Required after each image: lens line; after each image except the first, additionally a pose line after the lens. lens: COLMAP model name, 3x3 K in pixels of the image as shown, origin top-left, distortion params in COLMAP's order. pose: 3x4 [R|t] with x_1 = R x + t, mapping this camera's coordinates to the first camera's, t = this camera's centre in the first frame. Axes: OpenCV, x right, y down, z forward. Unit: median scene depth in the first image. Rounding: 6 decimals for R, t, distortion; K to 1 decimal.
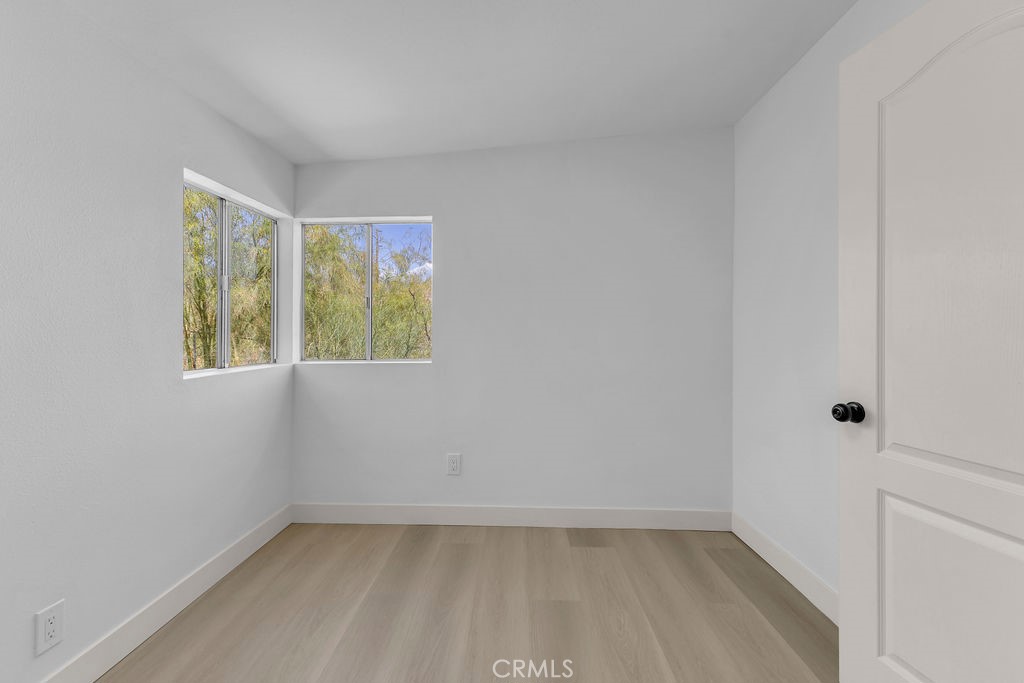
lens RADIAL K [[445.4, 0, 511.0], [0, 445.4, 321.0], [0, 0, 1]] dist [0.006057, -0.000320]
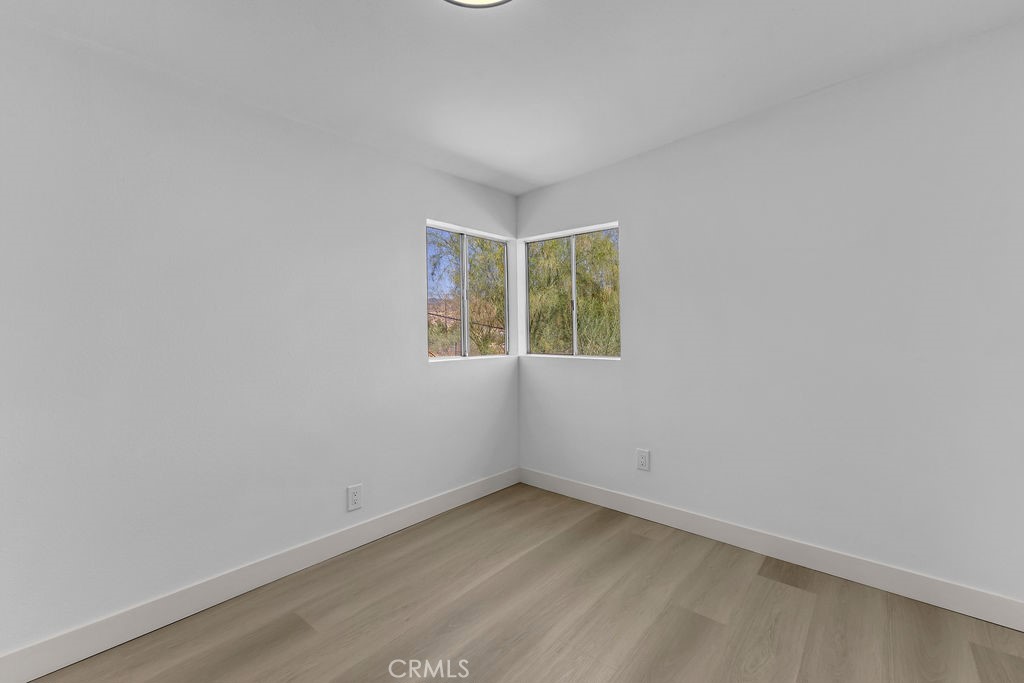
lens RADIAL K [[445.4, 0, 511.0], [0, 445.4, 321.0], [0, 0, 1]] dist [0.006057, -0.000320]
pose [[0.782799, -0.009473, -0.622202, 0.280244], [0.012989, 0.999915, 0.001119, -0.002763], [0.622139, -0.008958, 0.782856, 0.008865]]
